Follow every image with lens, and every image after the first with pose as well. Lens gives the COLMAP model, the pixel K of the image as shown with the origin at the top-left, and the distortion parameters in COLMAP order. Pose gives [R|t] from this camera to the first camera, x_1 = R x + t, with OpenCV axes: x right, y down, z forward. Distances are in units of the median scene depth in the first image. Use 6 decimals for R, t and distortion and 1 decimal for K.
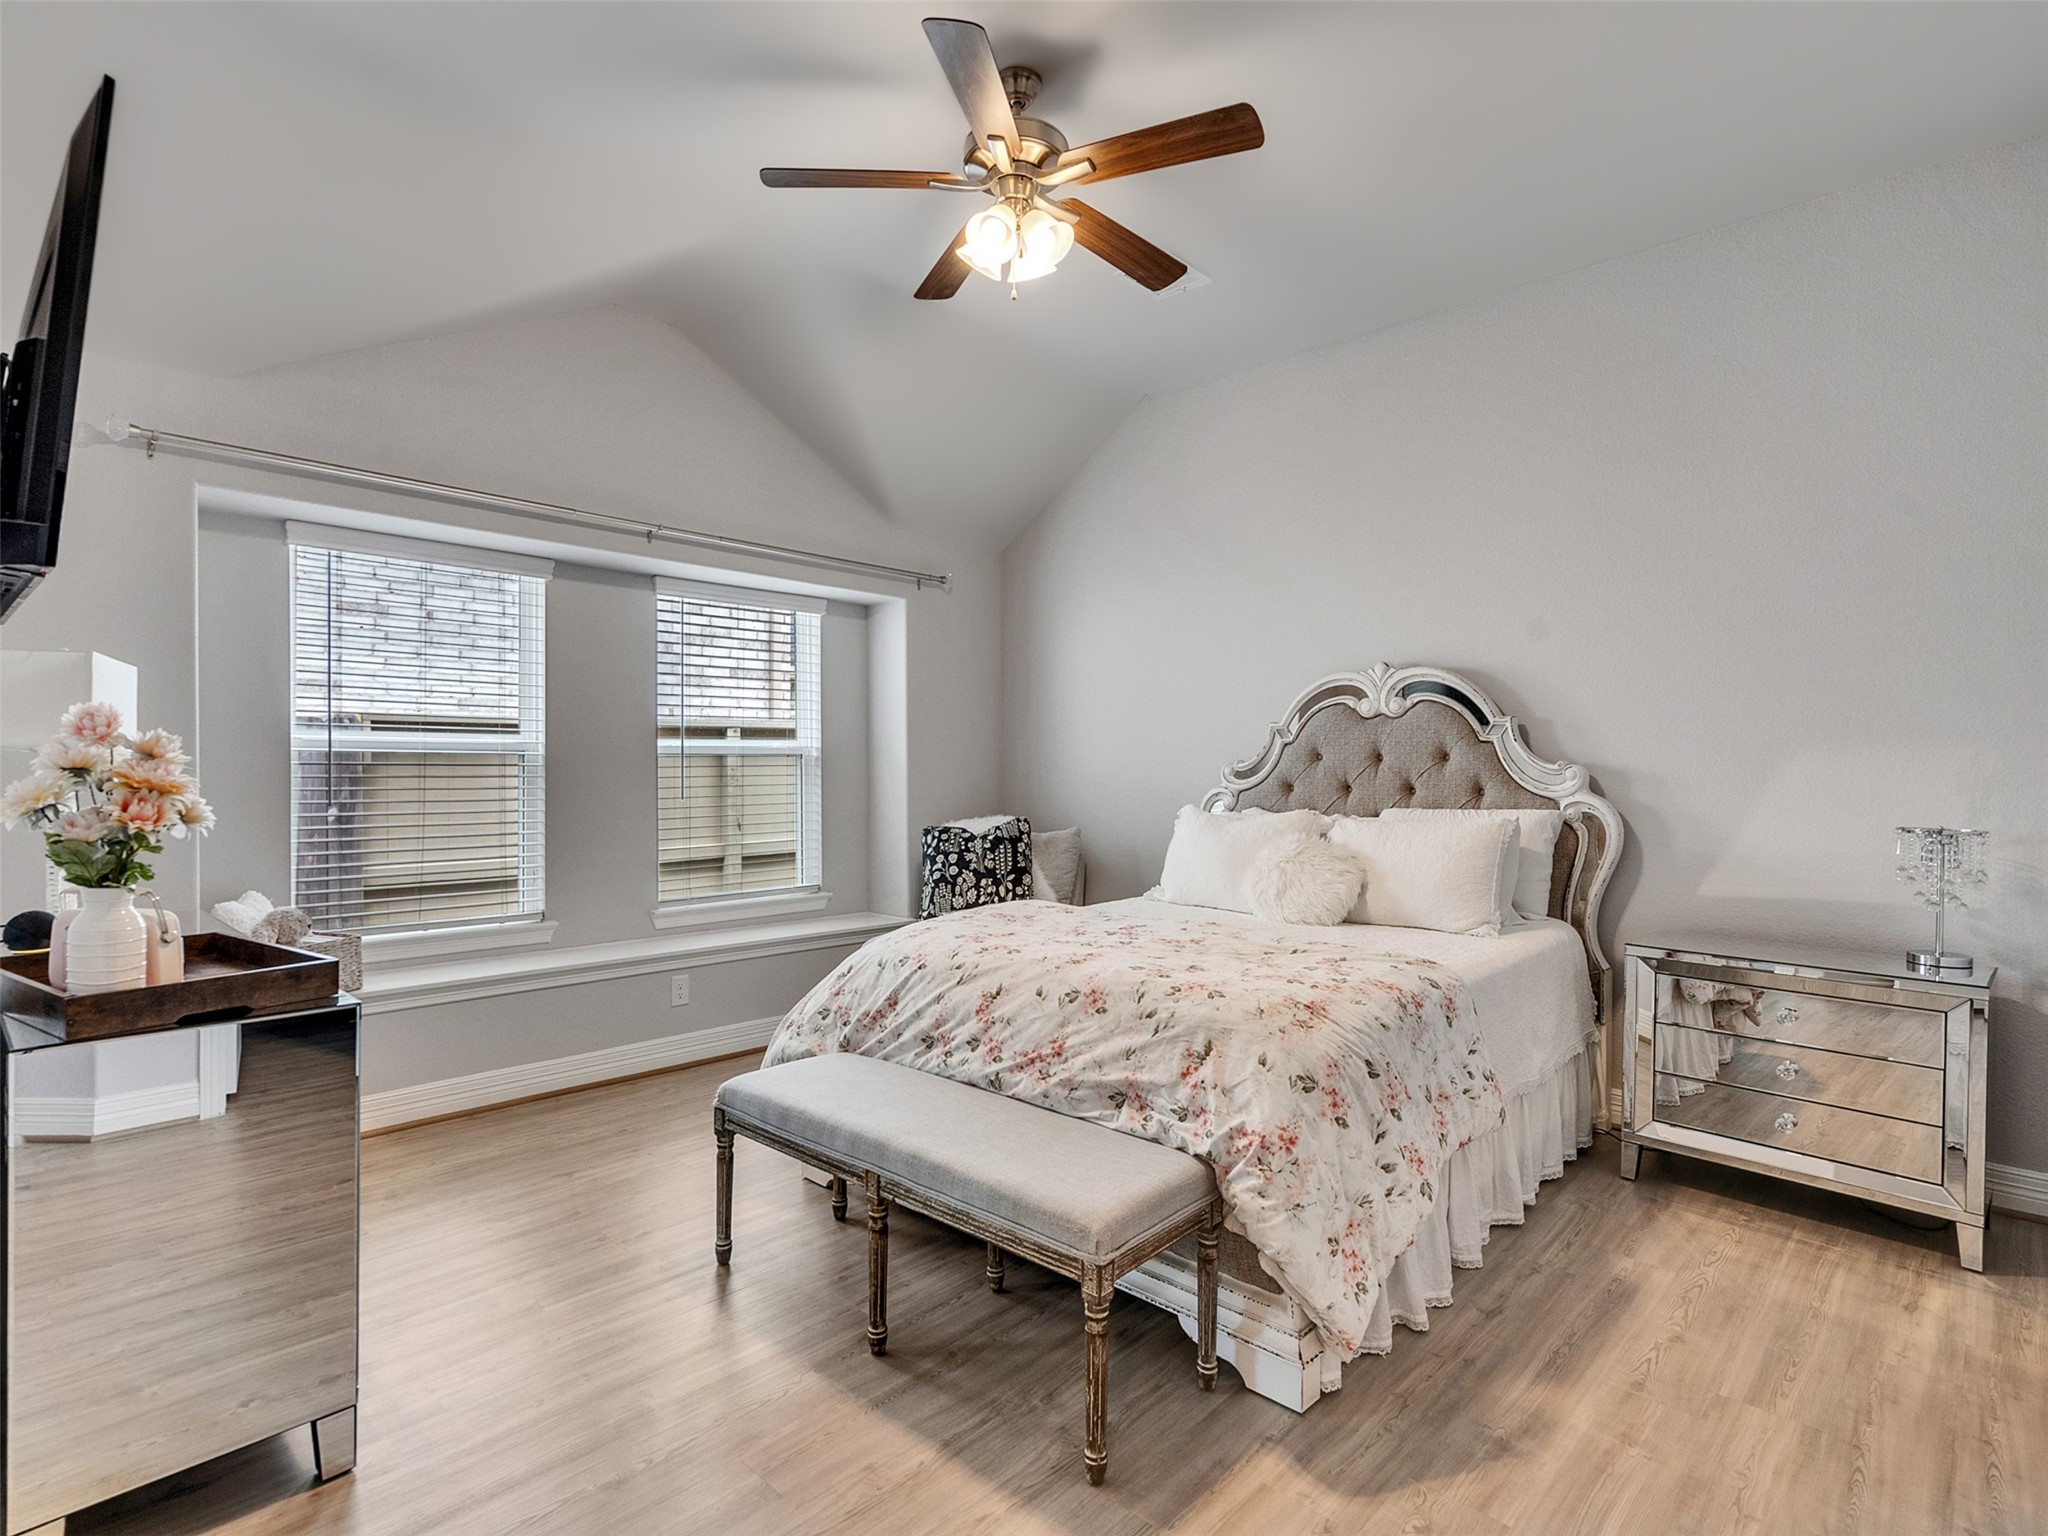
lens RADIAL K [[1036.6, 0, 1009.2], [0, 1036.6, 760.1], [0, 0, 1]] dist [-0.006823, 0.003118]
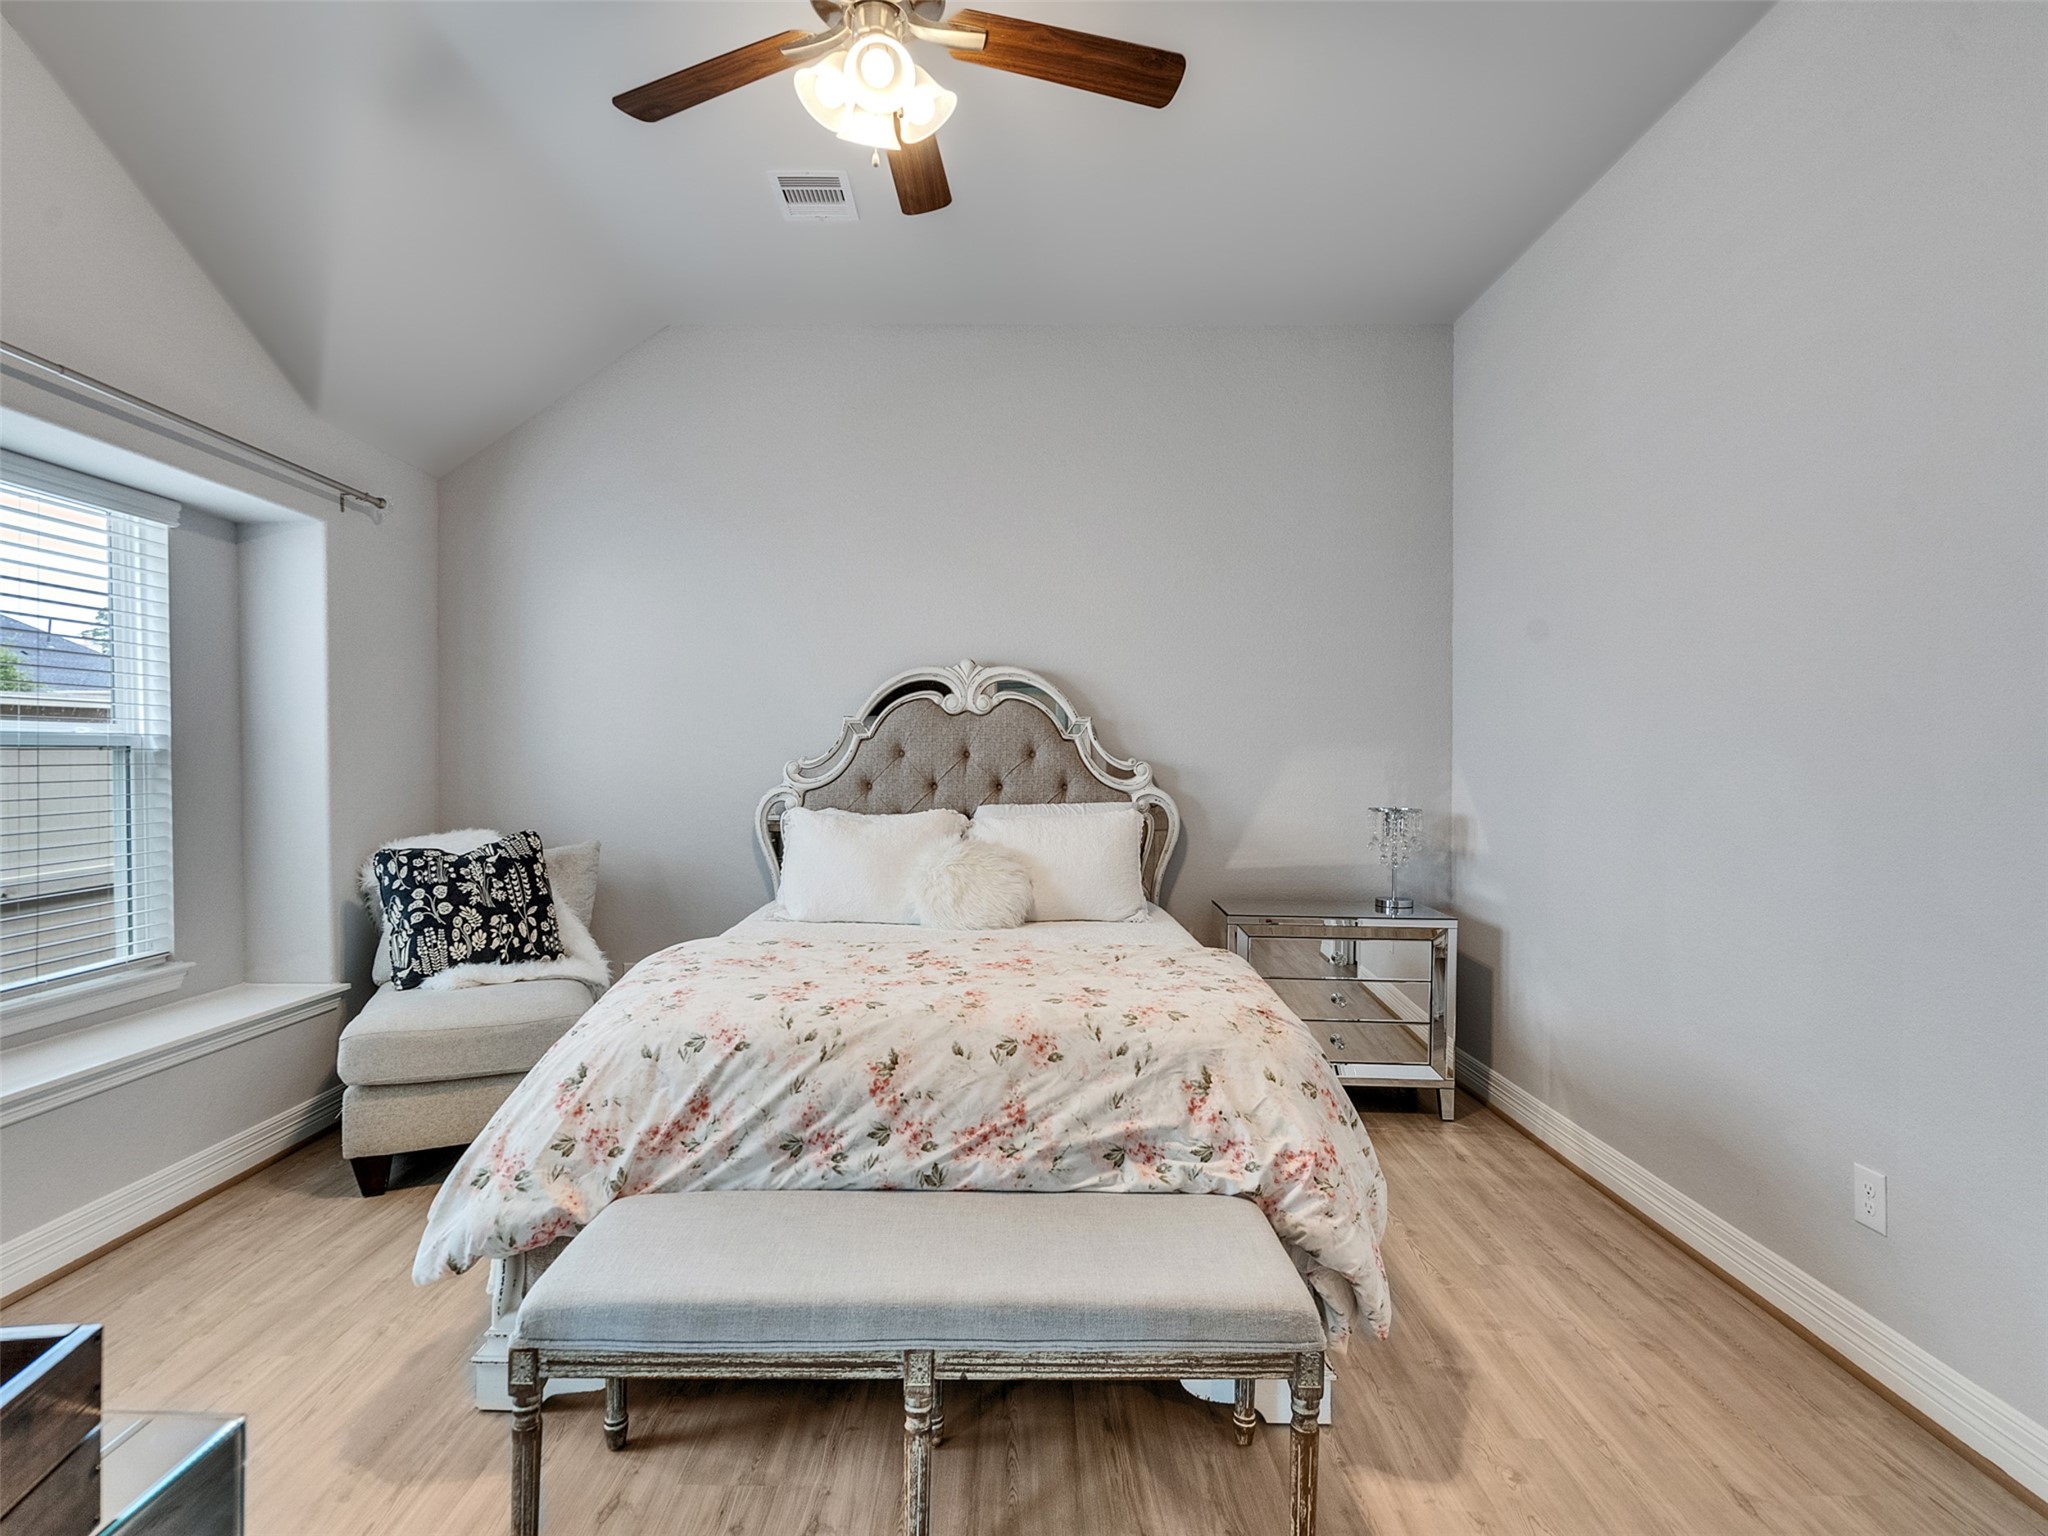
lens RADIAL K [[1036.6, 0, 1014.8], [0, 1036.6, 762.3], [0, 0, 1]] dist [-0.006823, 0.003118]
pose [[0.735955, -0.003270, 0.677022, -0.411717], [-0.002997, 0.999963, 0.008088, -0.004297], [-0.677023, -0.007982, 0.735918, 0.328596]]
